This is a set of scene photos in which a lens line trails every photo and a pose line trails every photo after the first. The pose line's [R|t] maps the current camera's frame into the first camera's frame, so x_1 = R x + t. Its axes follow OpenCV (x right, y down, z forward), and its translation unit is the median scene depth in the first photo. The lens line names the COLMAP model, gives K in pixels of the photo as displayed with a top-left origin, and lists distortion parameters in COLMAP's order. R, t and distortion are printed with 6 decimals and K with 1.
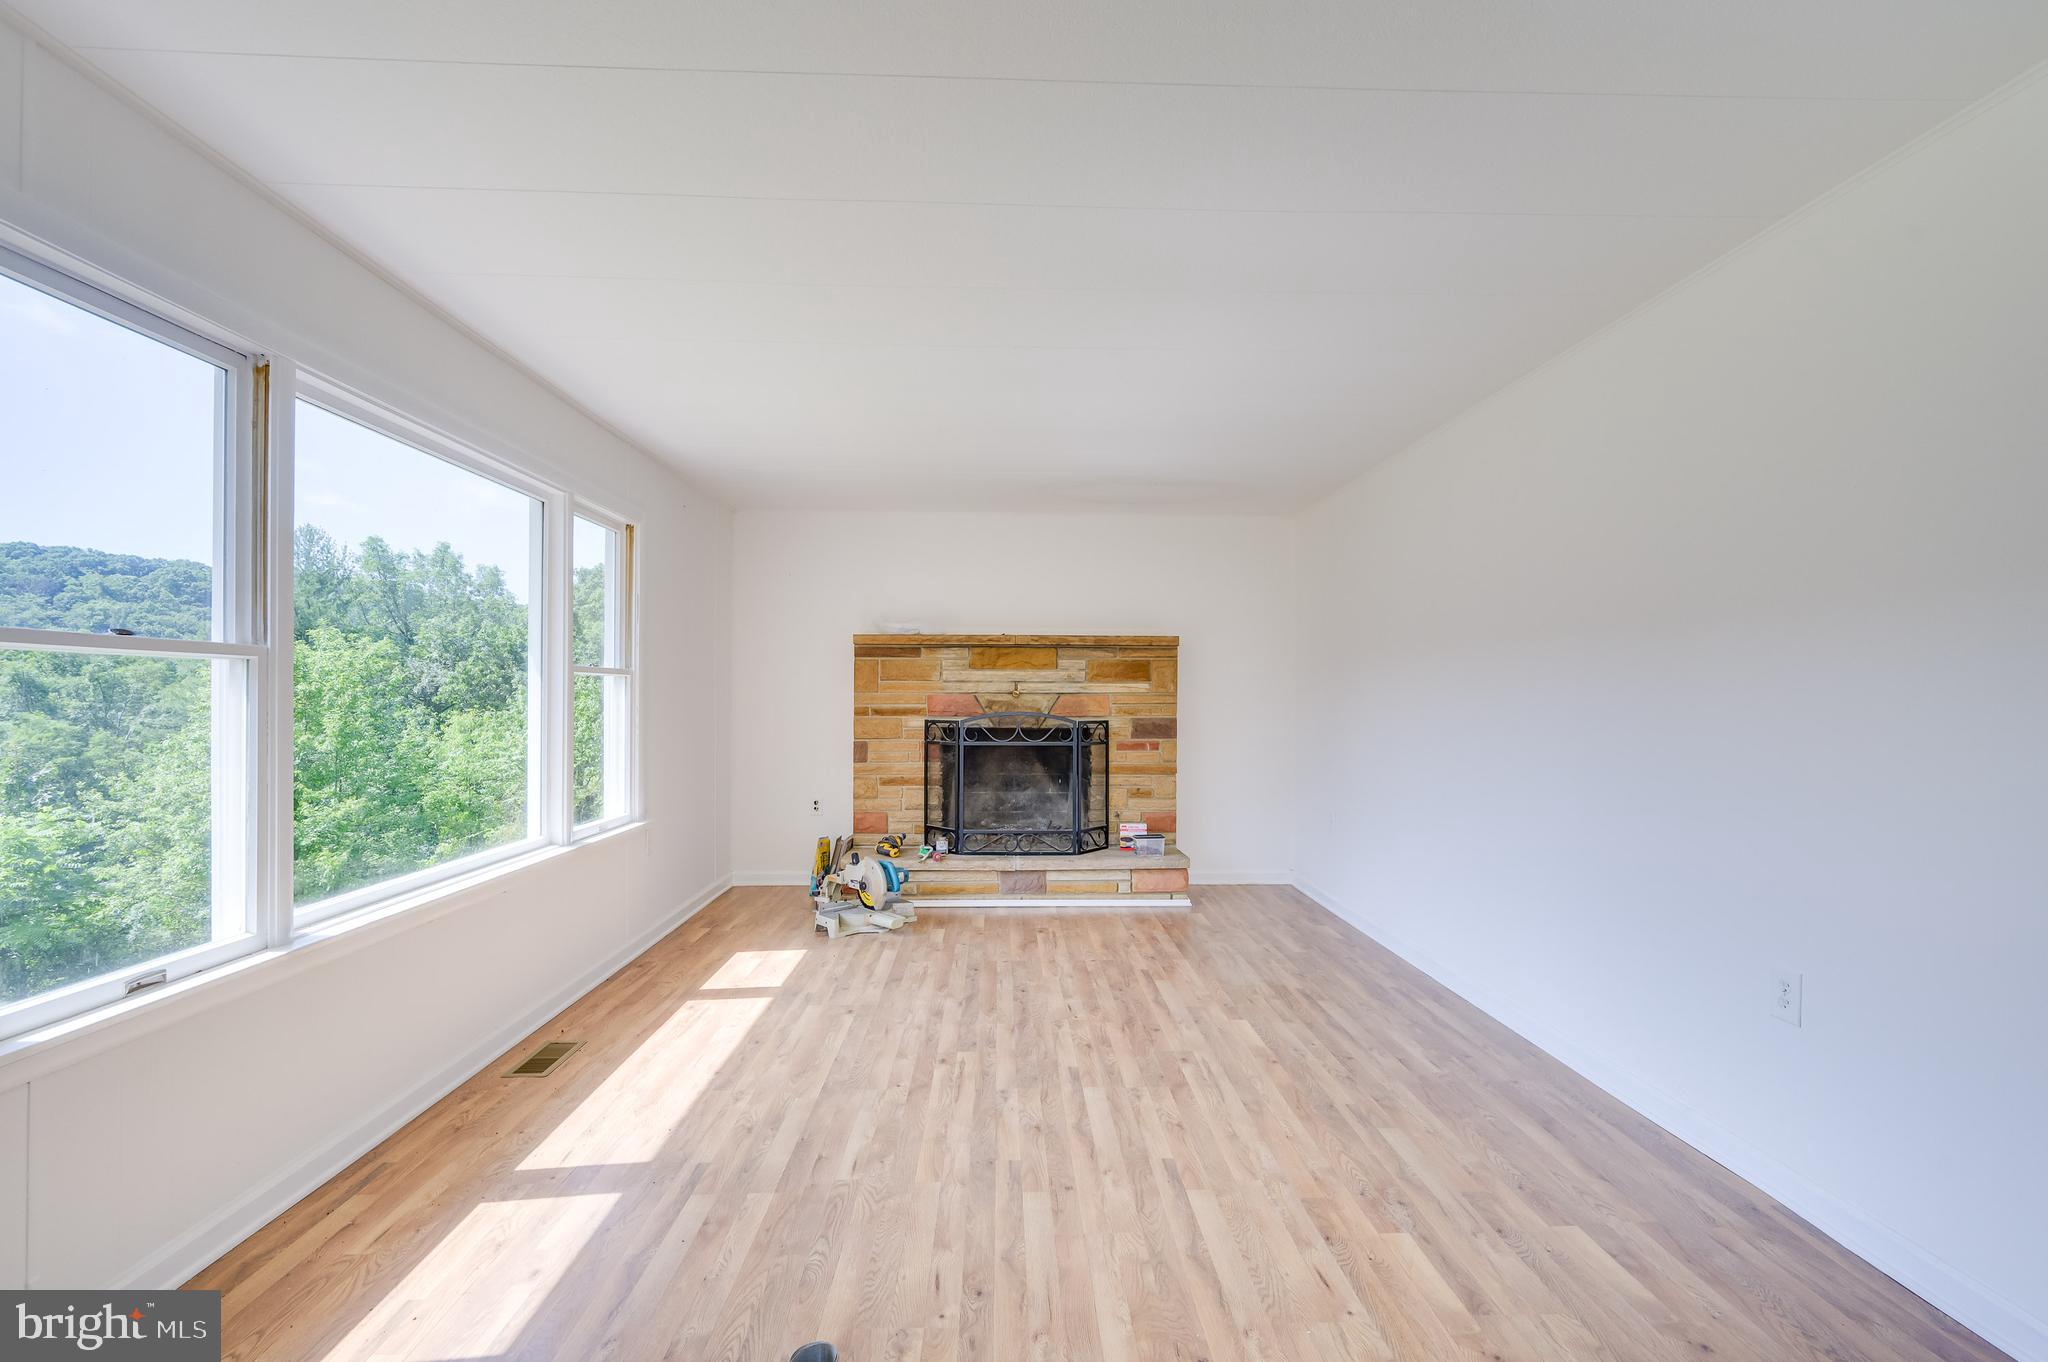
lens RADIAL K [[907.4, 0, 1040.5], [0, 907.4, 689.9], [0, 0, 1]] dist [0.001209, 0.001024]
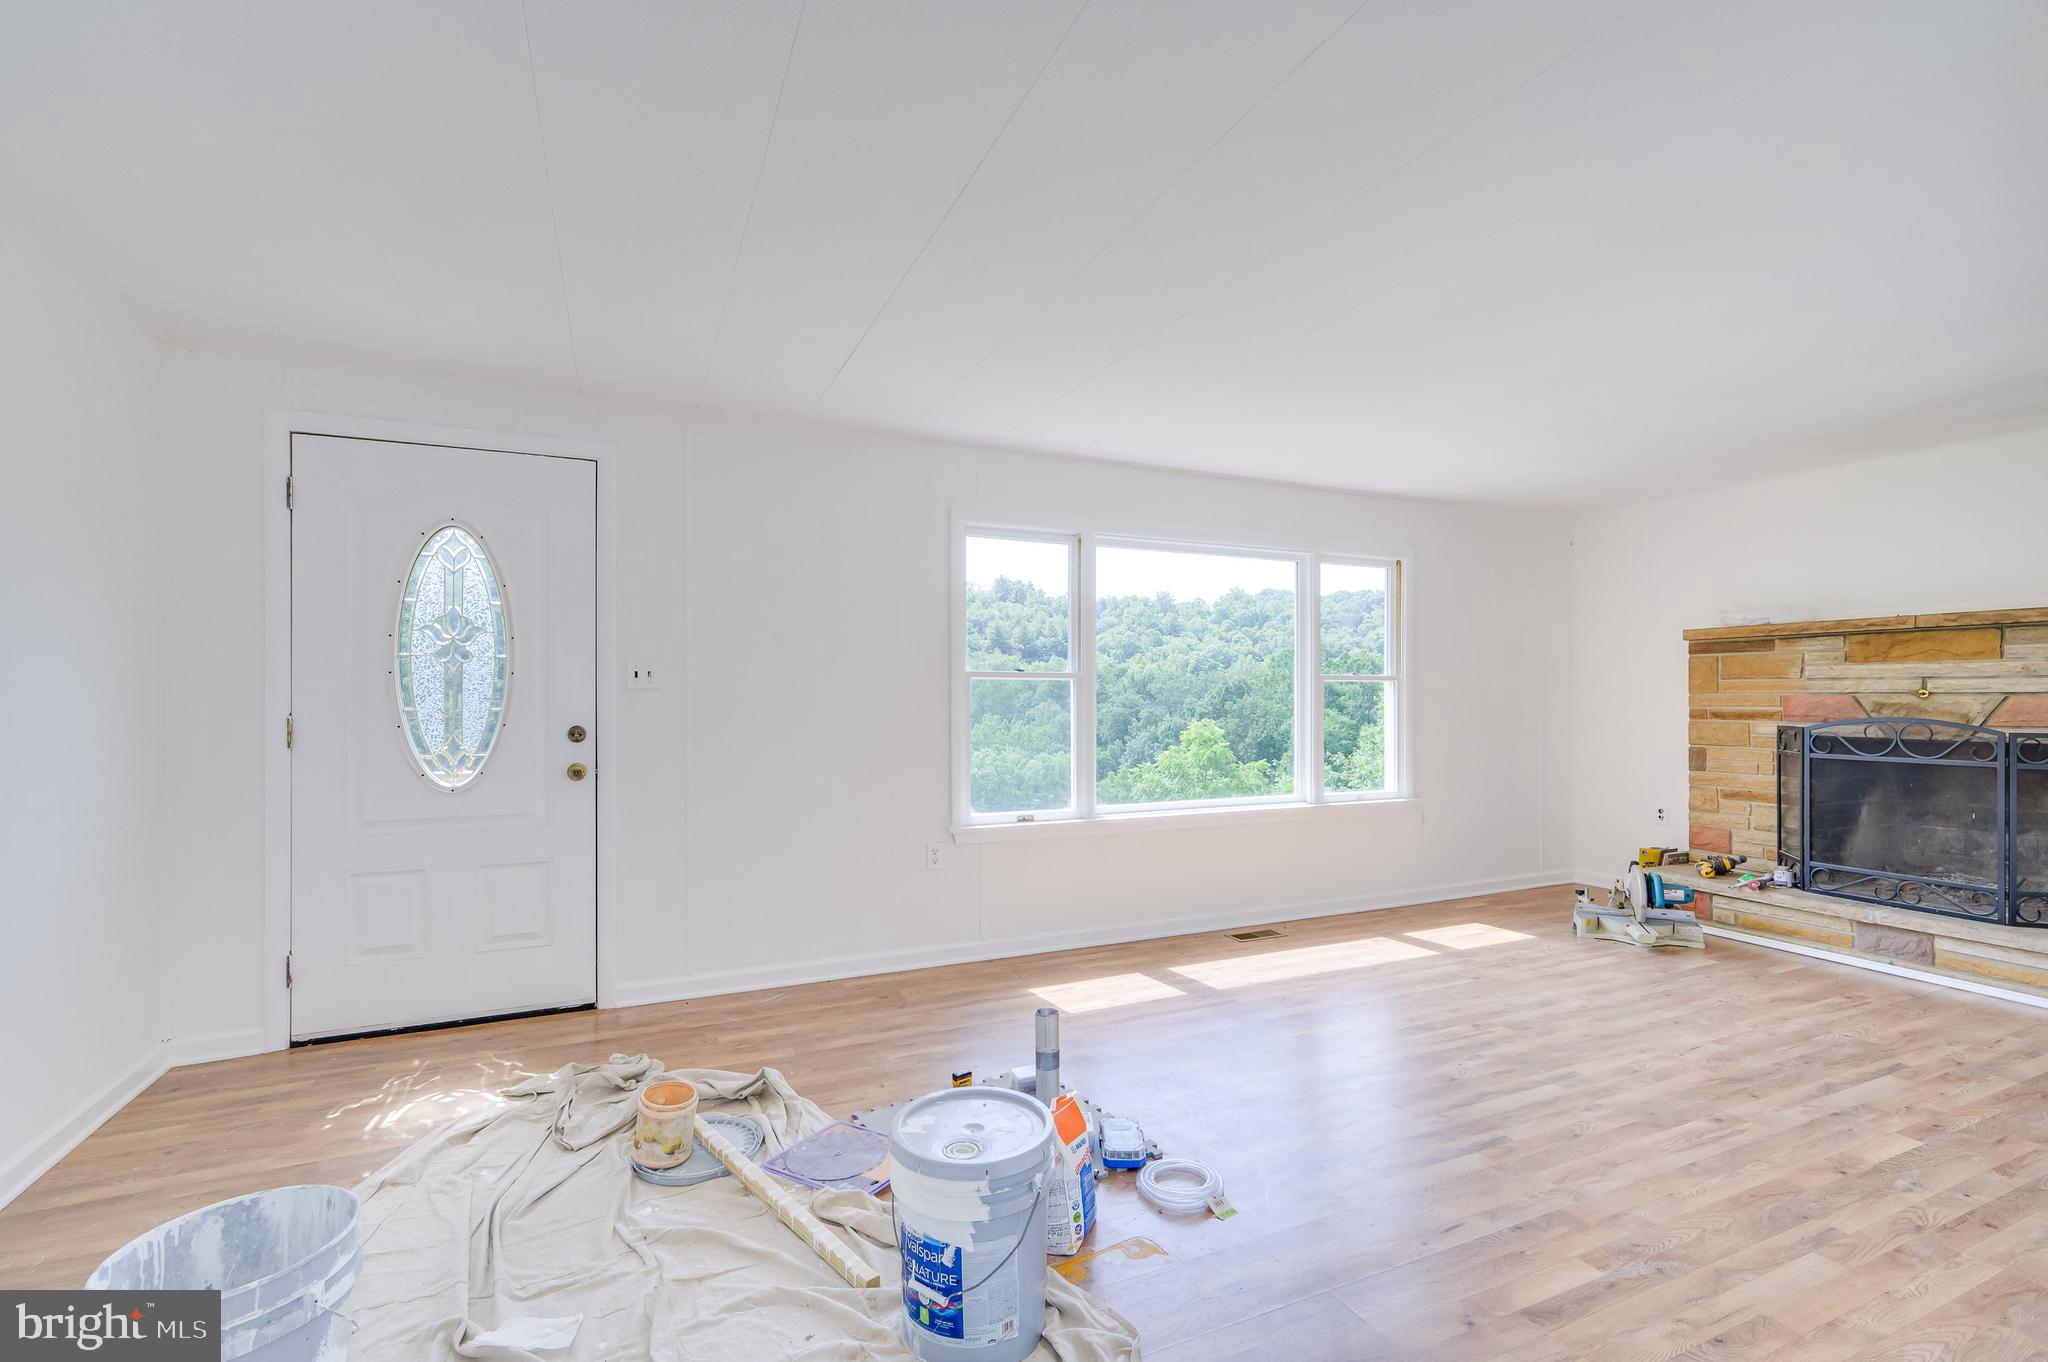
lens RADIAL K [[907.4, 0, 1020.7], [0, 907.4, 694.5], [0, 0, 1]] dist [0.001209, 0.001024]
pose [[0.372309, -0.004127, -0.928100, 0.415343], [0.006393, 0.999978, -0.001882, 0.001660], [0.928087, -0.005232, 0.372327, 0.041324]]
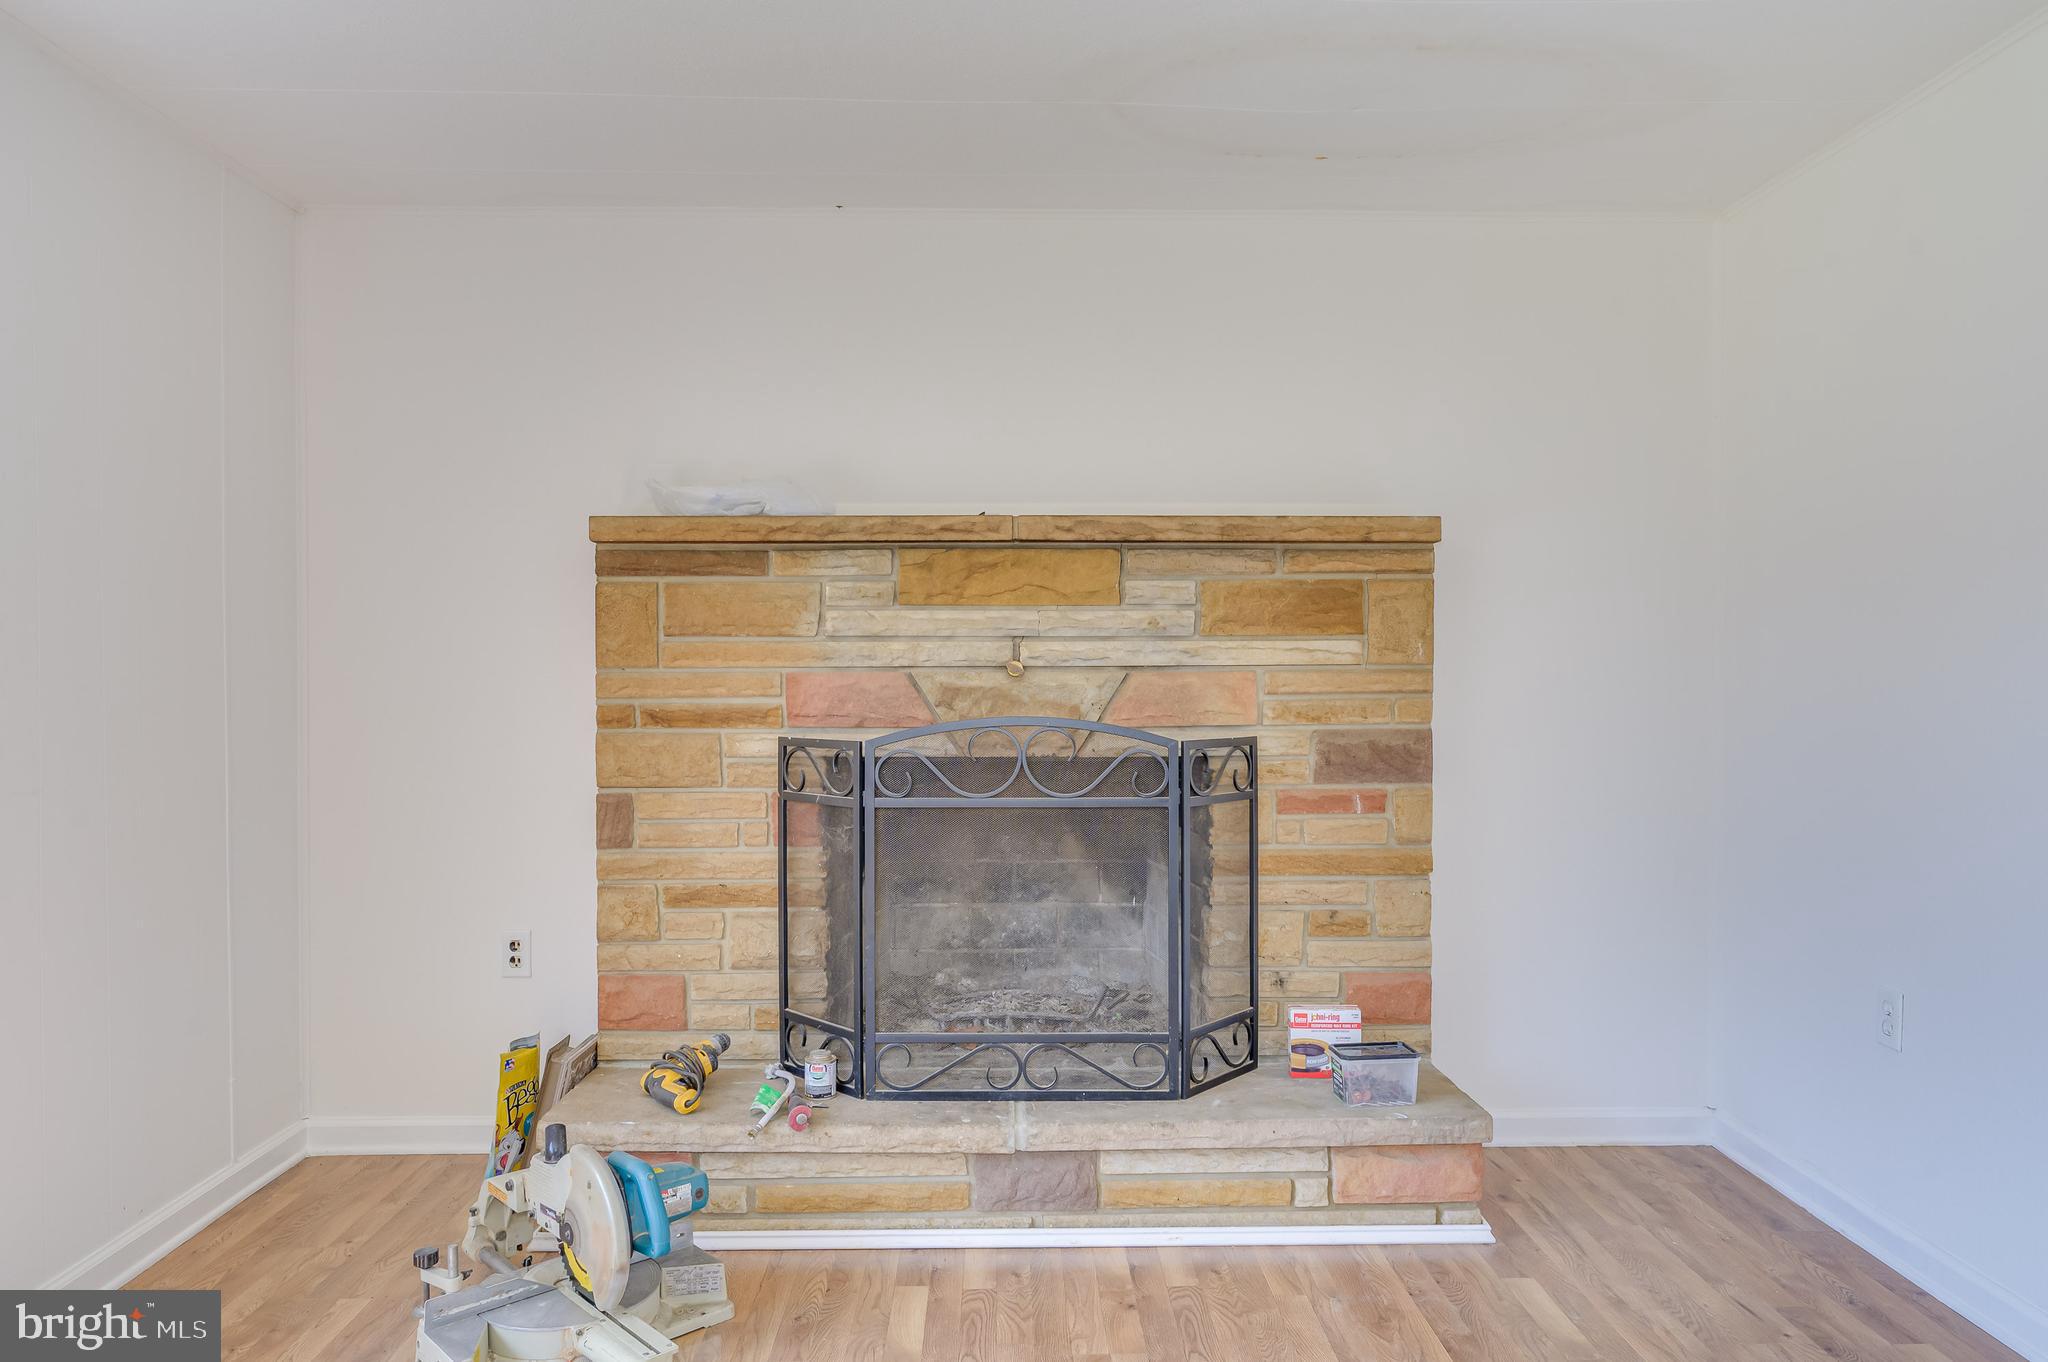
lens RADIAL K [[1368.4, 0, 1035.7], [0, 1368.4, 695.6], [0, 0, 1]] dist [0.003686, -0.001065]
pose [[0.999755, -0.004737, -0.021622, -0.006373], [0.005155, 0.999800, 0.019322, 0.004810], [0.021526, -0.019428, 0.999579, 0.448049]]
